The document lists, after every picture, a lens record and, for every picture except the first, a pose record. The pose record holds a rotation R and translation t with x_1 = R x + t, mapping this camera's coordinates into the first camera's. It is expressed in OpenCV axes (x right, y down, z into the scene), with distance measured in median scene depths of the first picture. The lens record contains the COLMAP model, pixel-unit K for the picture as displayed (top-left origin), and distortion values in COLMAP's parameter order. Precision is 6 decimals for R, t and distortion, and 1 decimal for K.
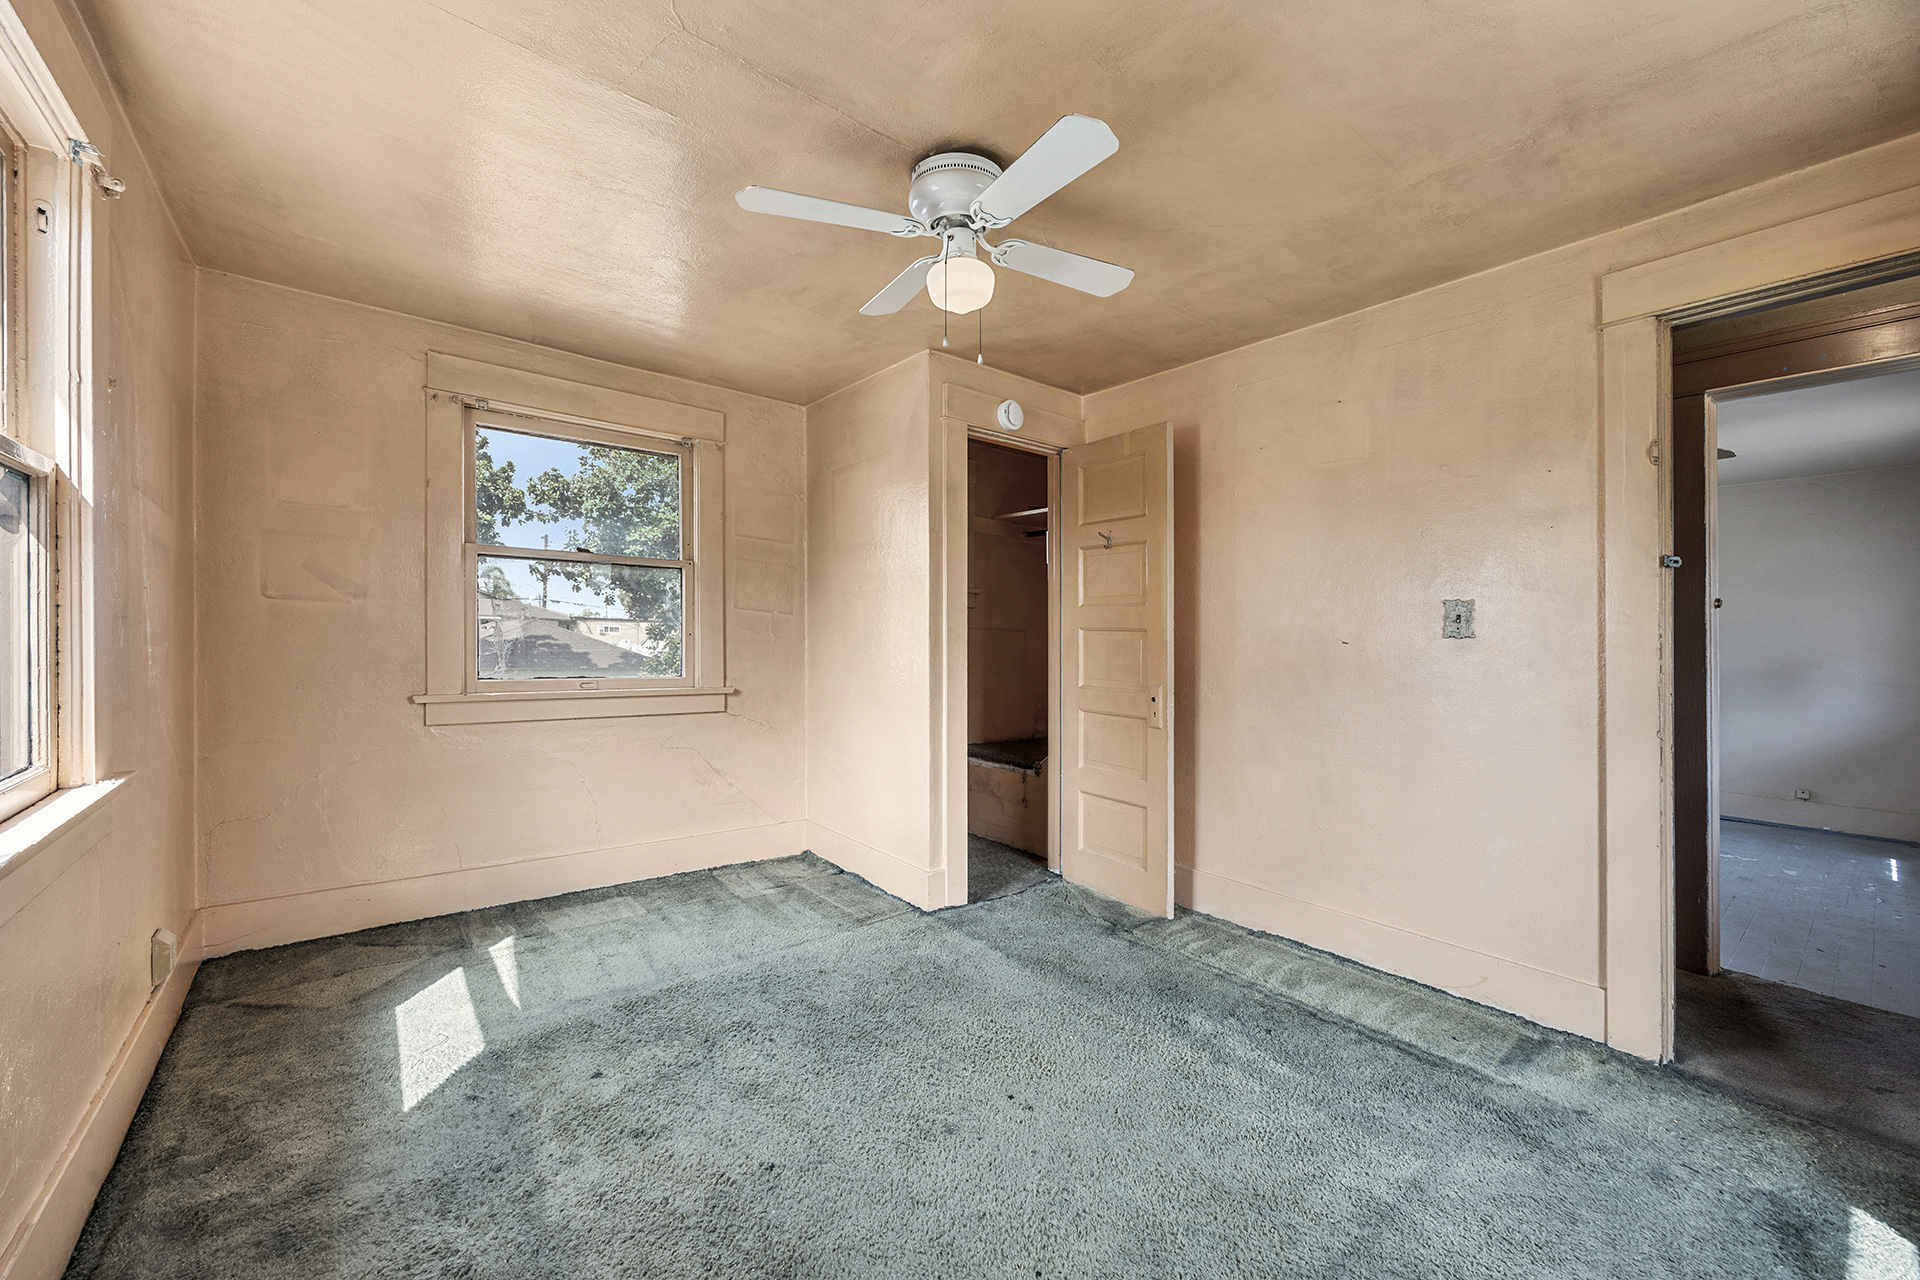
lens RADIAL K [[749.4, 0, 968.3], [0, 749.4, 645.4], [0, 0, 1]] dist [-0.003179, 0.000044]
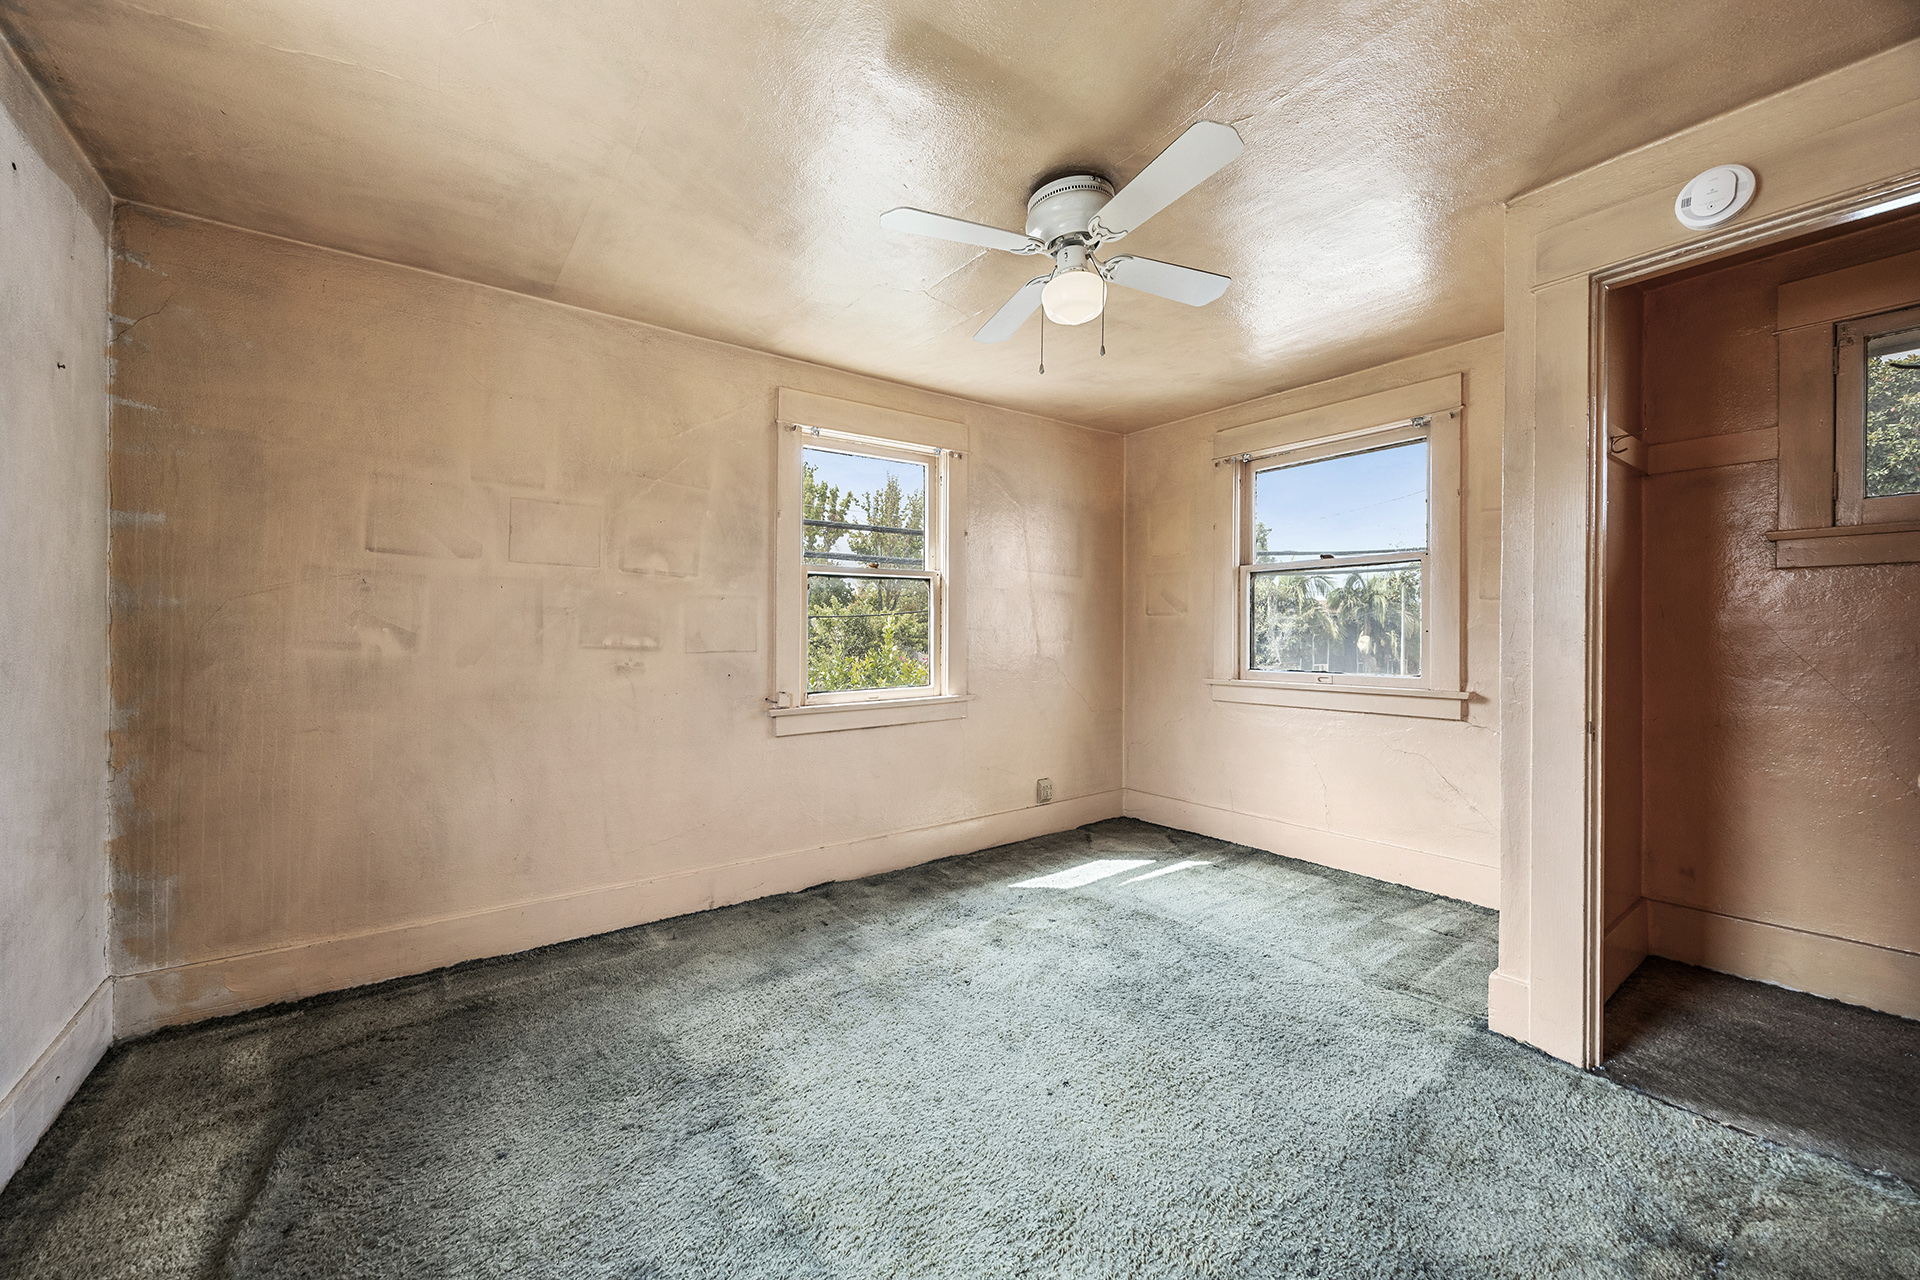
lens RADIAL K [[749.4, 0, 952.7], [0, 749.4, 644.2], [0, 0, 1]] dist [-0.003179, 0.000044]
pose [[-0.059209, -0.004076, -0.998237, 0.683290], [-0.002655, 0.999989, -0.003926, 0.008194], [0.998242, 0.002418, -0.059220, 0.572078]]
